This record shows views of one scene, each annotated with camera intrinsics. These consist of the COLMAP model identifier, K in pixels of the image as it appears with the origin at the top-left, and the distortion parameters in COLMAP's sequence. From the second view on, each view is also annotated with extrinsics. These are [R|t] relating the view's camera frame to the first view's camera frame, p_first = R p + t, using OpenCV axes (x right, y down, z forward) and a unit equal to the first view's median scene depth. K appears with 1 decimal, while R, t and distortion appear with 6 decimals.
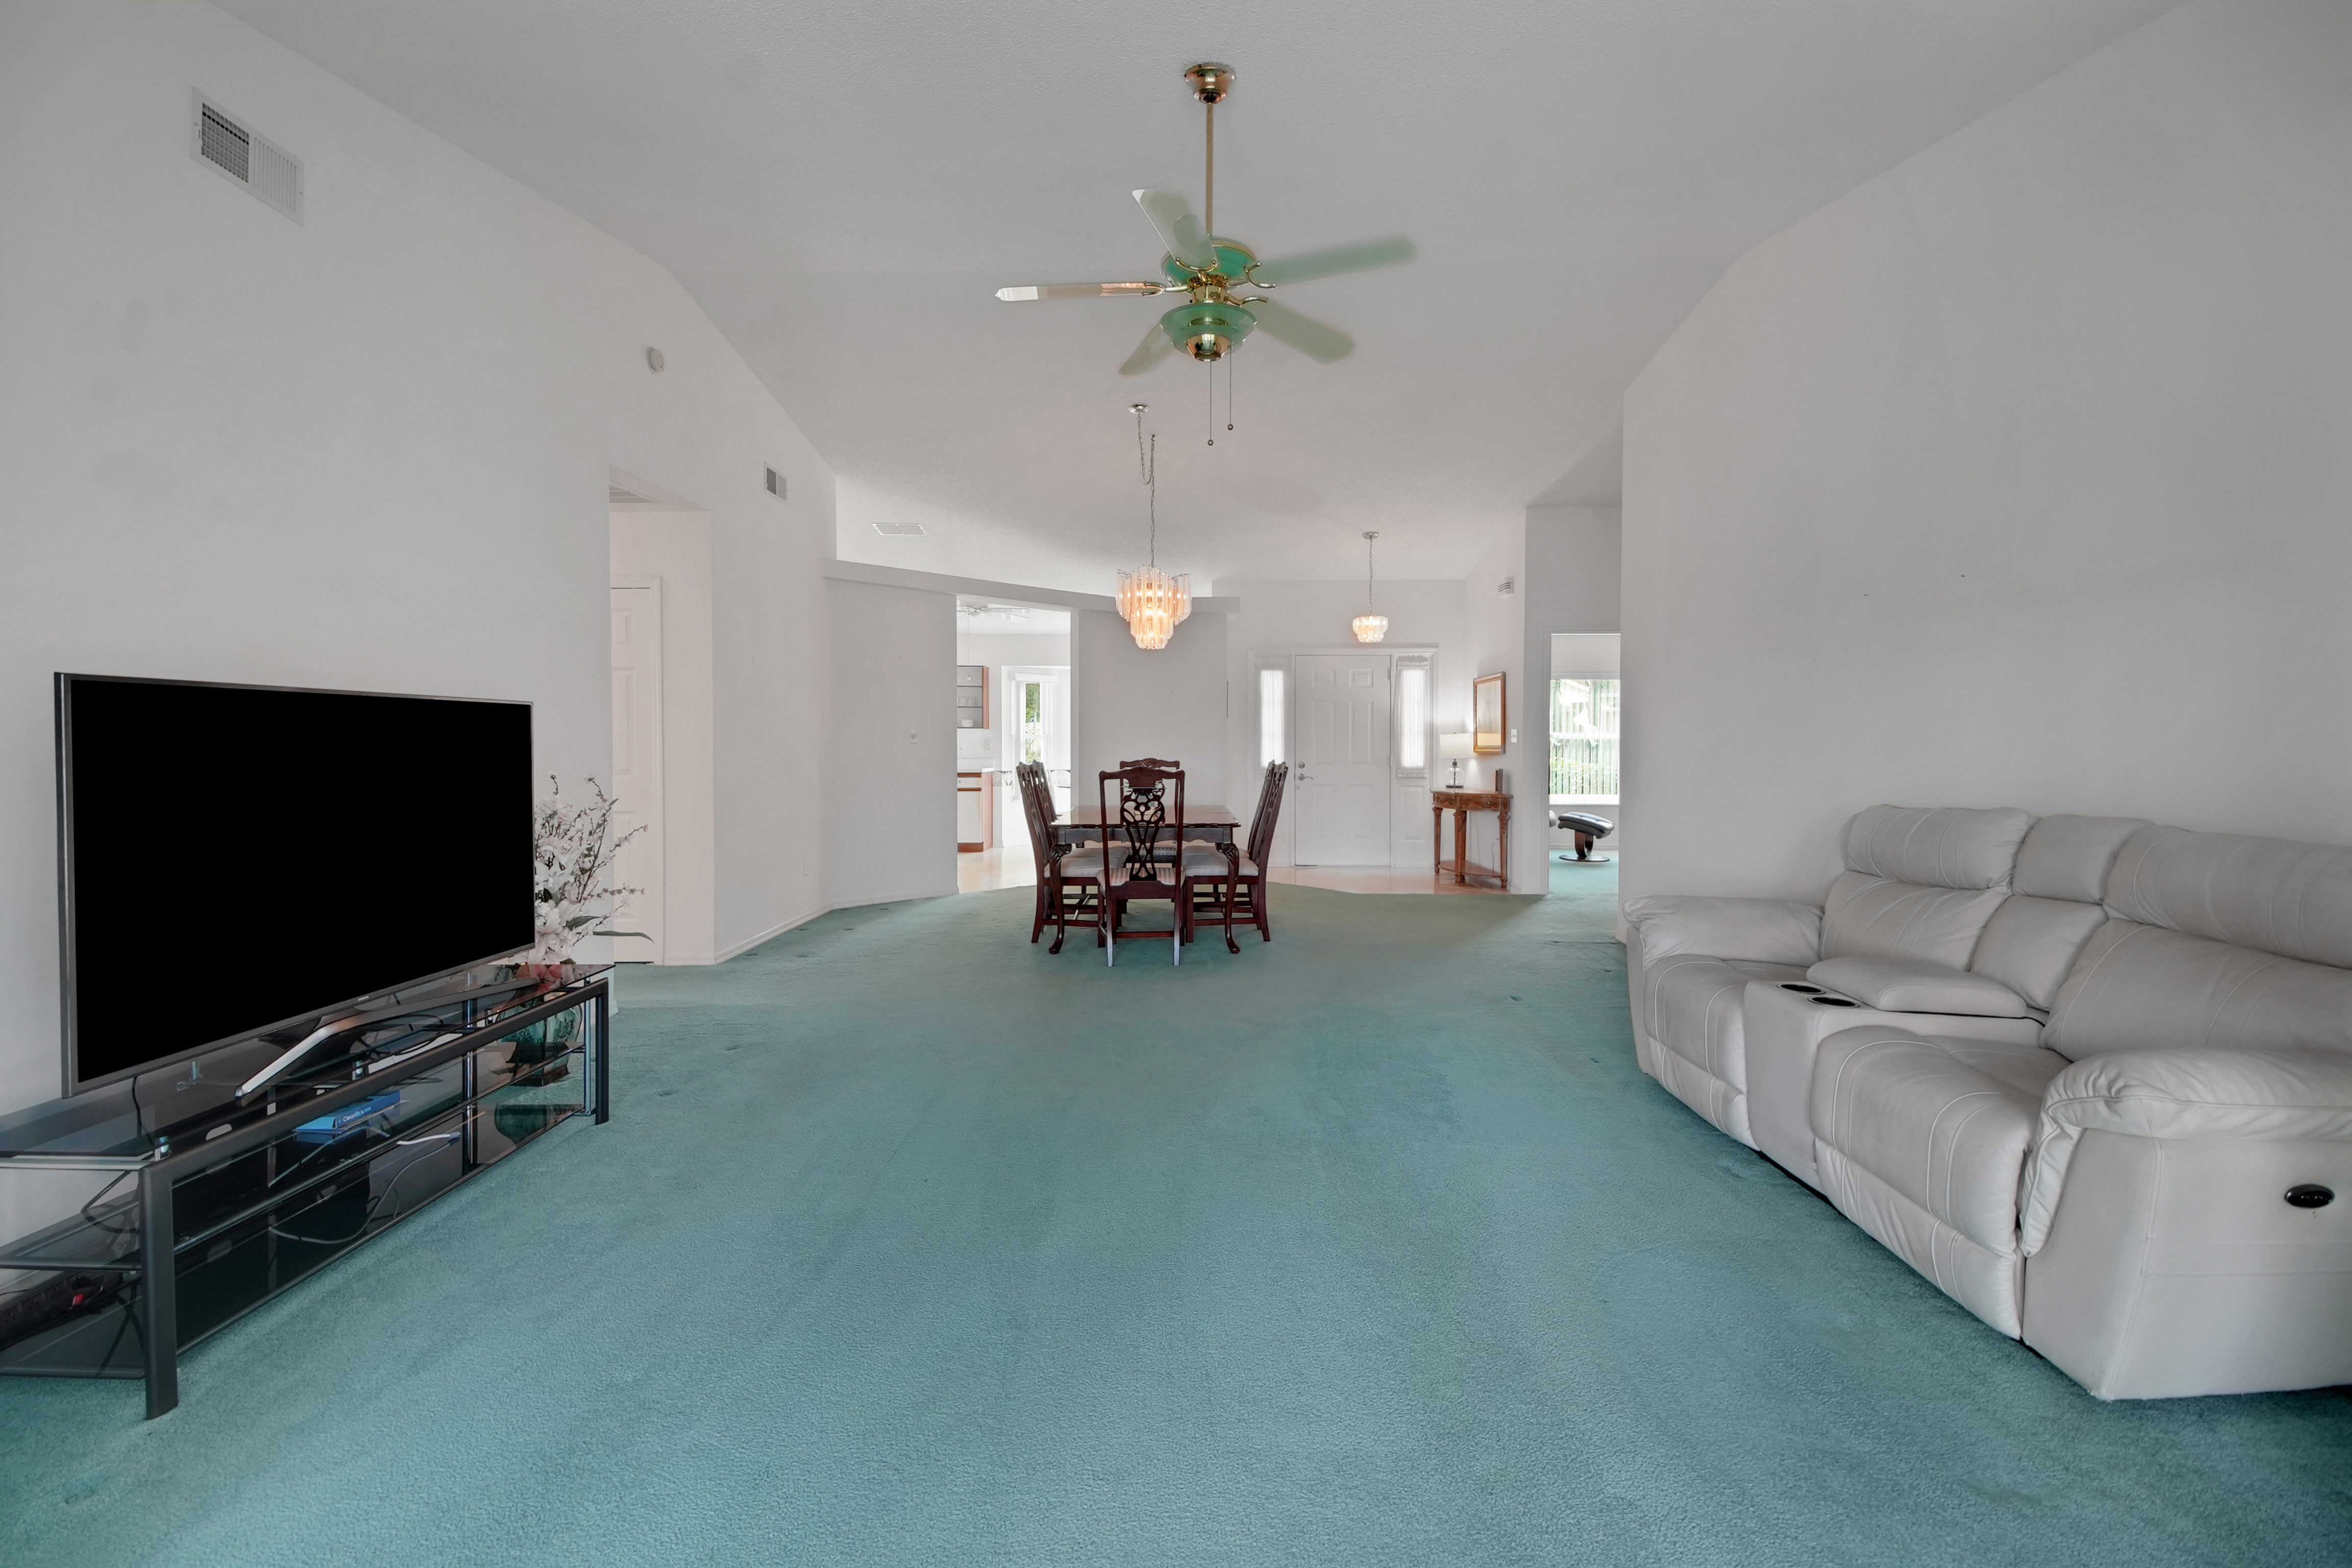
lens RADIAL K [[1030.1, 0, 1156.9], [0, 1030.1, 749.5], [0, 0, 1]] dist [0.034661, -0.014654]
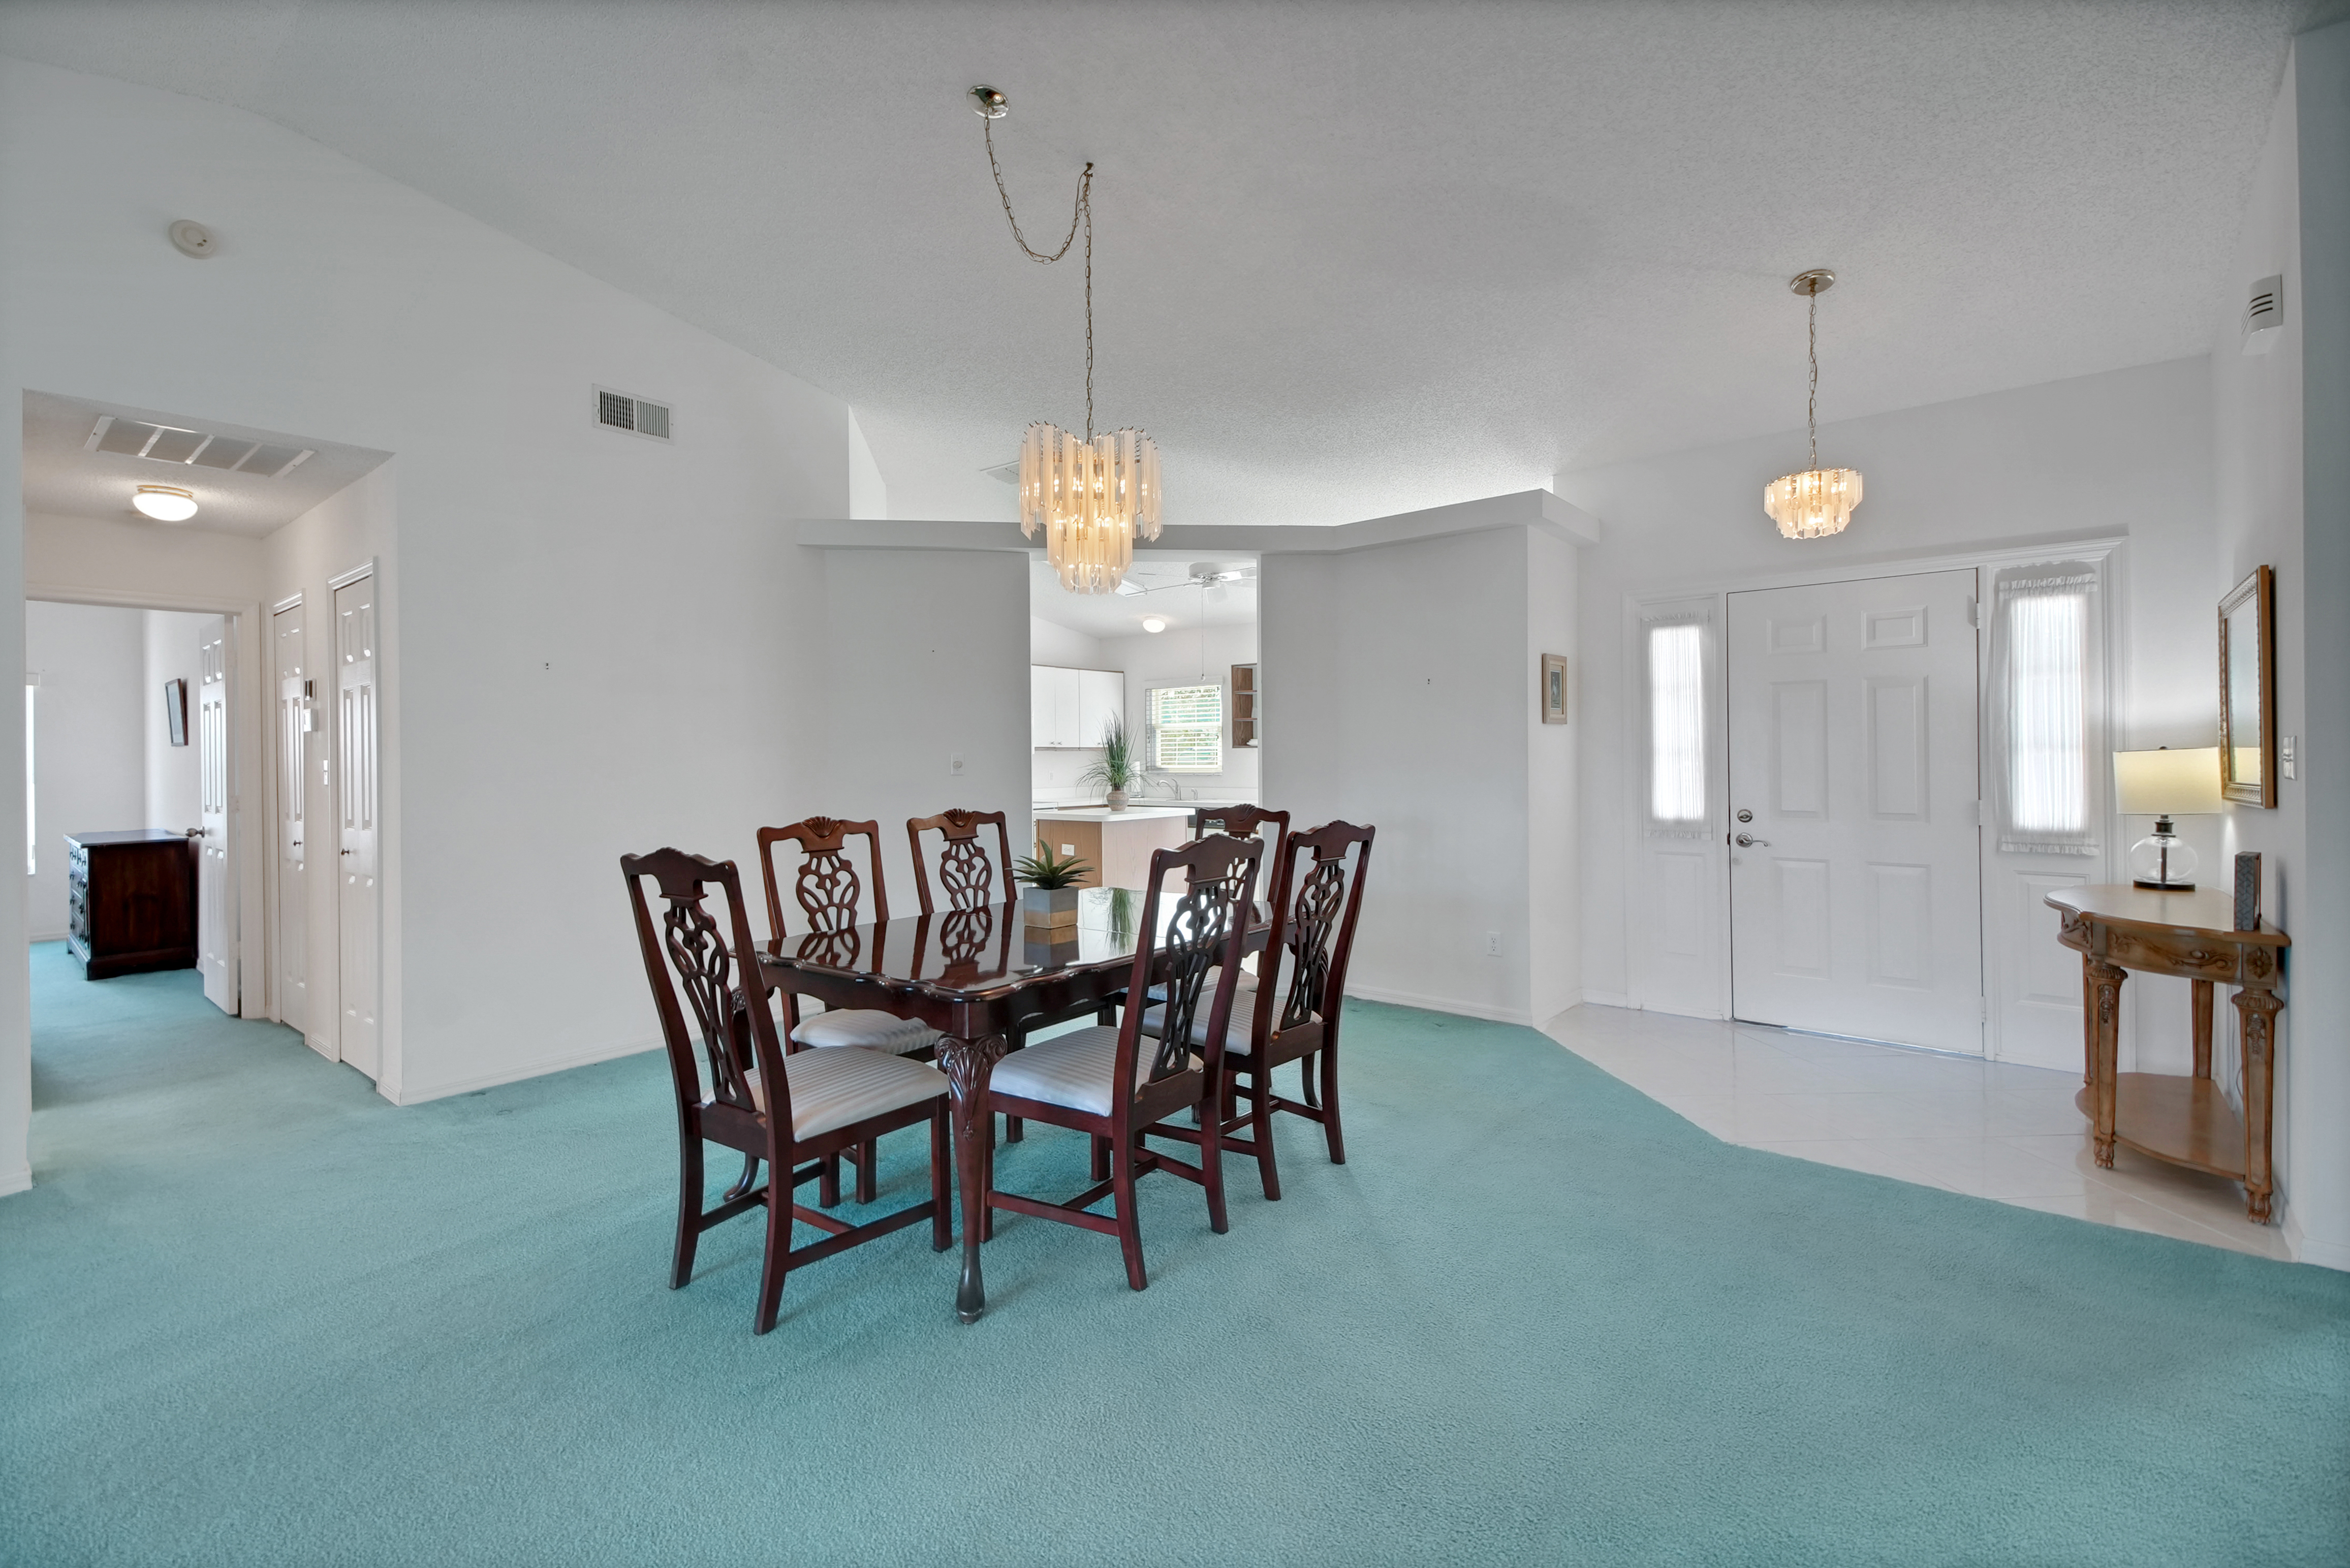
lens RADIAL K [[1029.3, 0, 1144.0], [0, 1029.3, 758.9], [0, 0, 1]] dist [0.034661, -0.014654]
pose [[0.777813, -0.006921, -0.628458, 0.259672], [0.003469, 0.999971, -0.006718, -0.011129], [0.628487, 0.003046, 0.777814, 0.494658]]
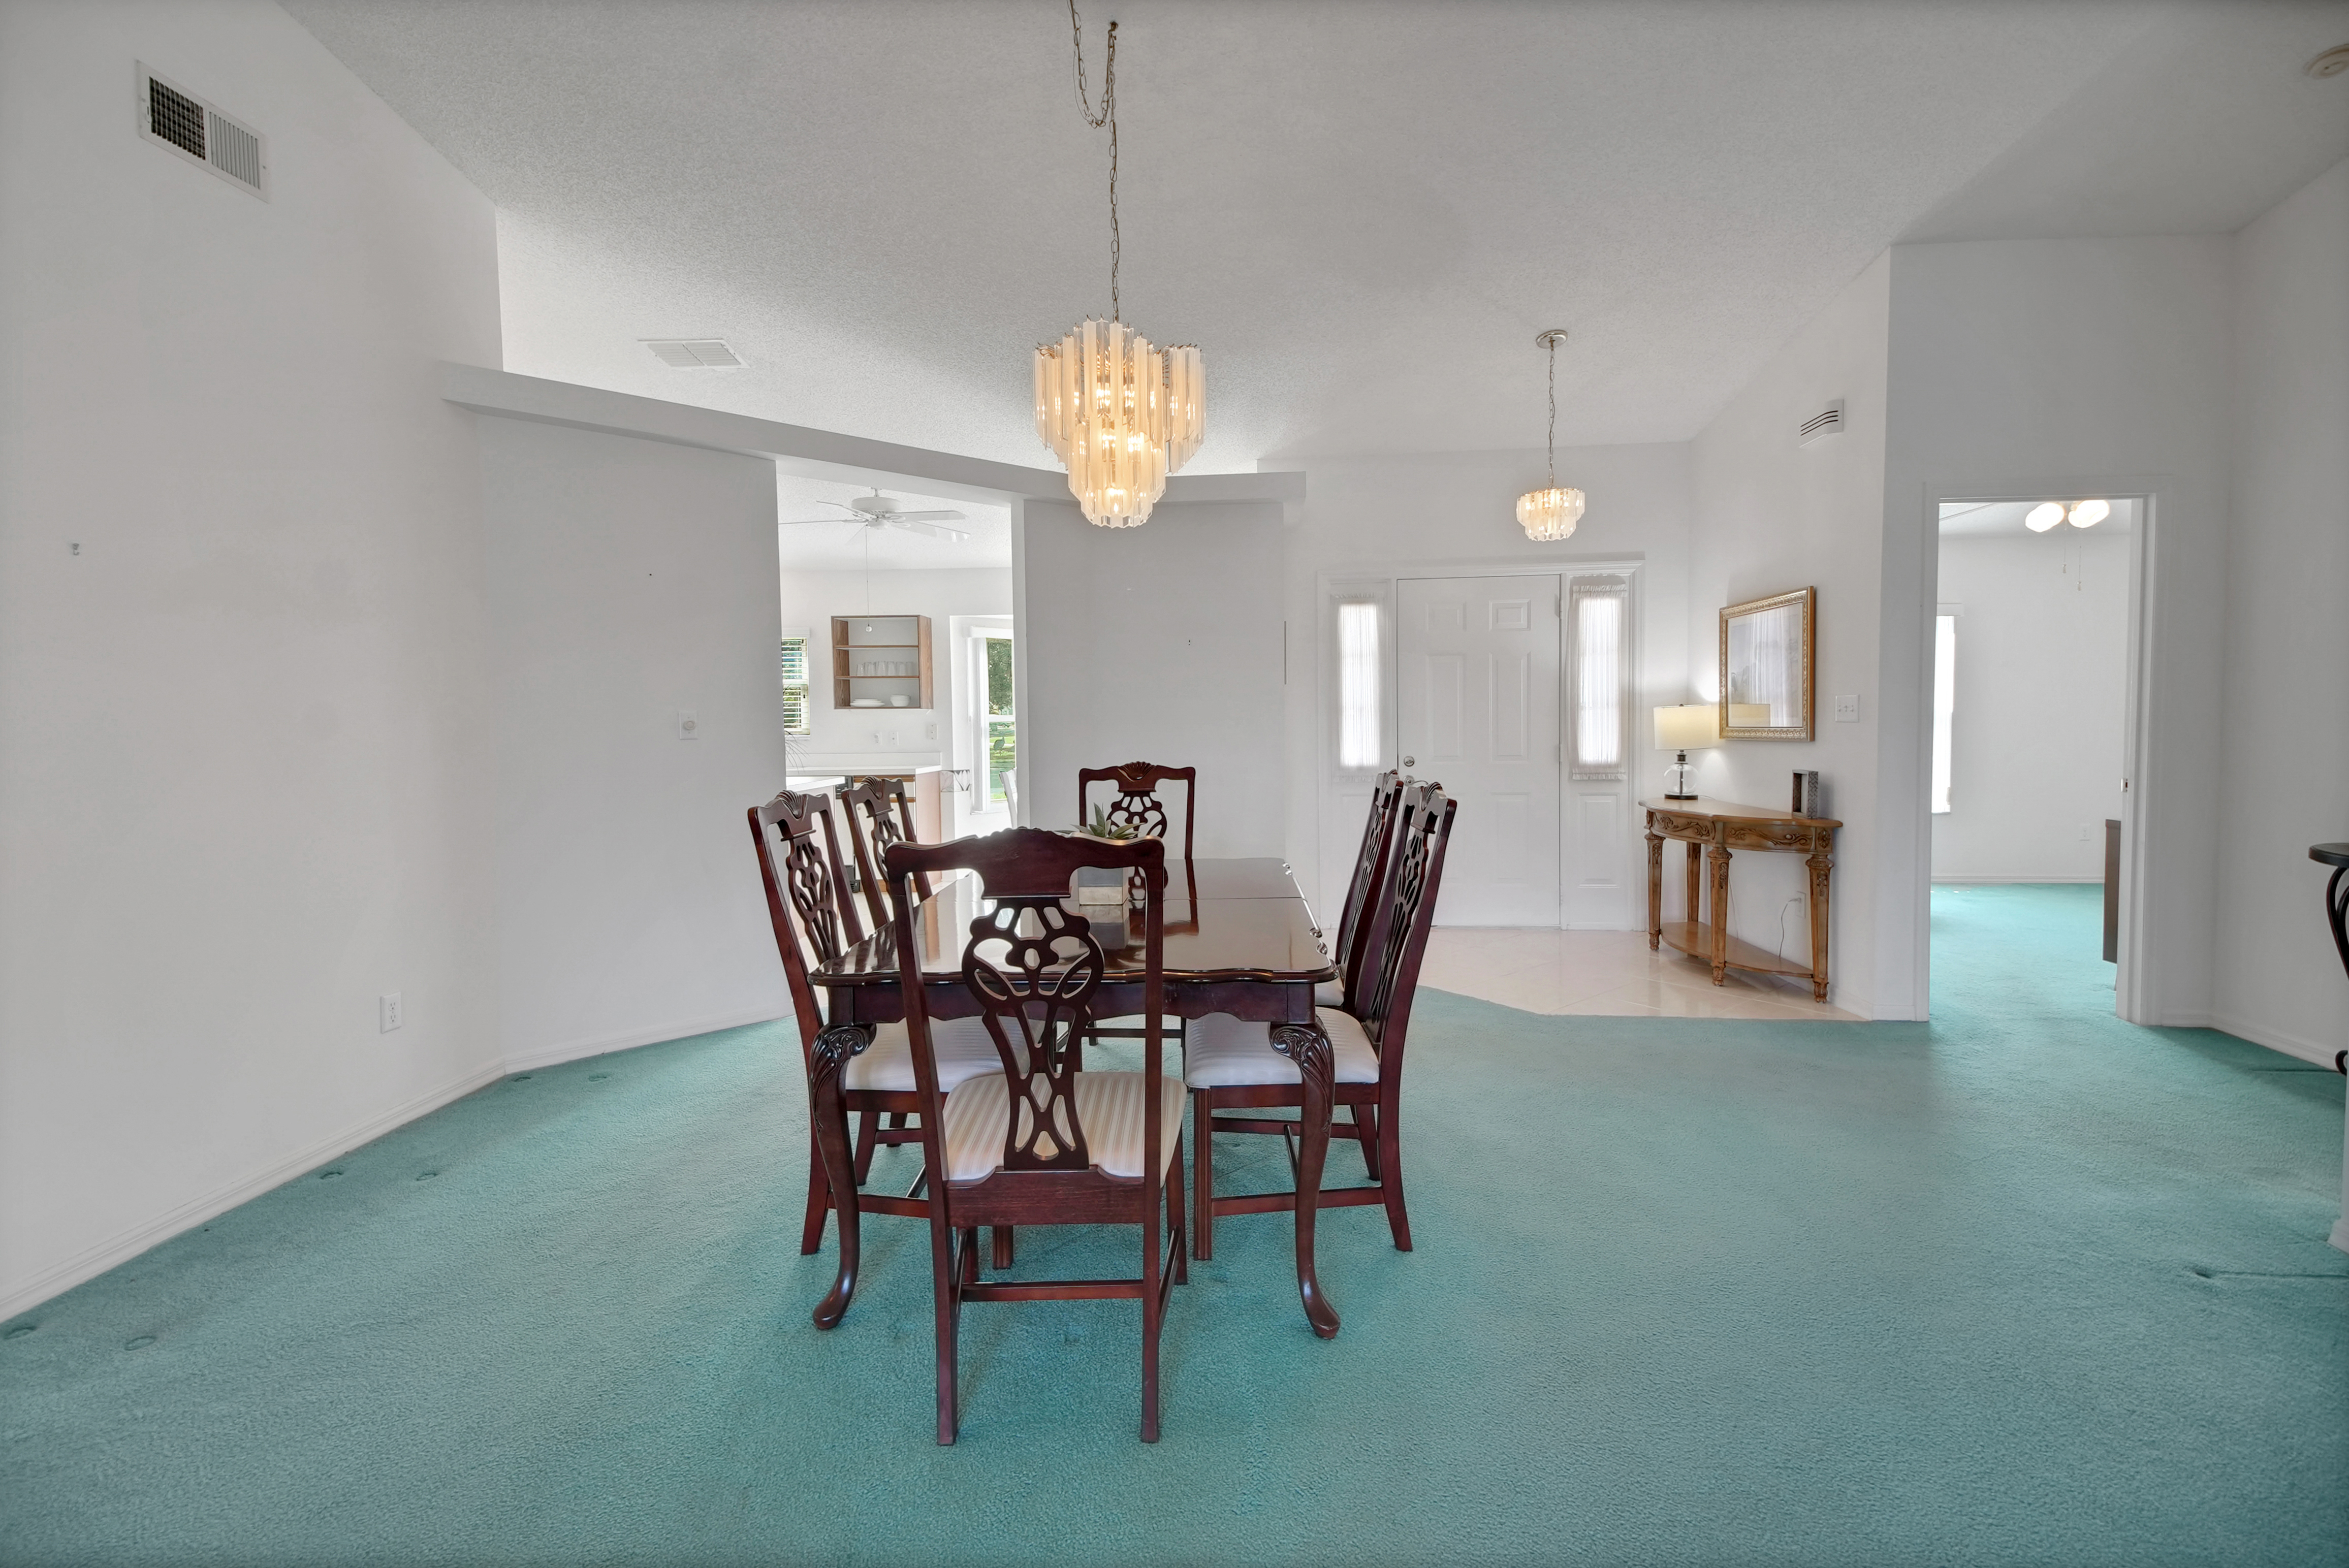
lens RADIAL K [[1028.8, 0, 1147.6], [0, 1028.8, 756.2], [0, 0, 1]] dist [0.034661, -0.014654]
pose [[0.998191, -0.011992, -0.058914, 0.025797], [0.013702, 0.999494, 0.028716, -0.008338], [0.058540, -0.029472, 0.997850, 0.437603]]
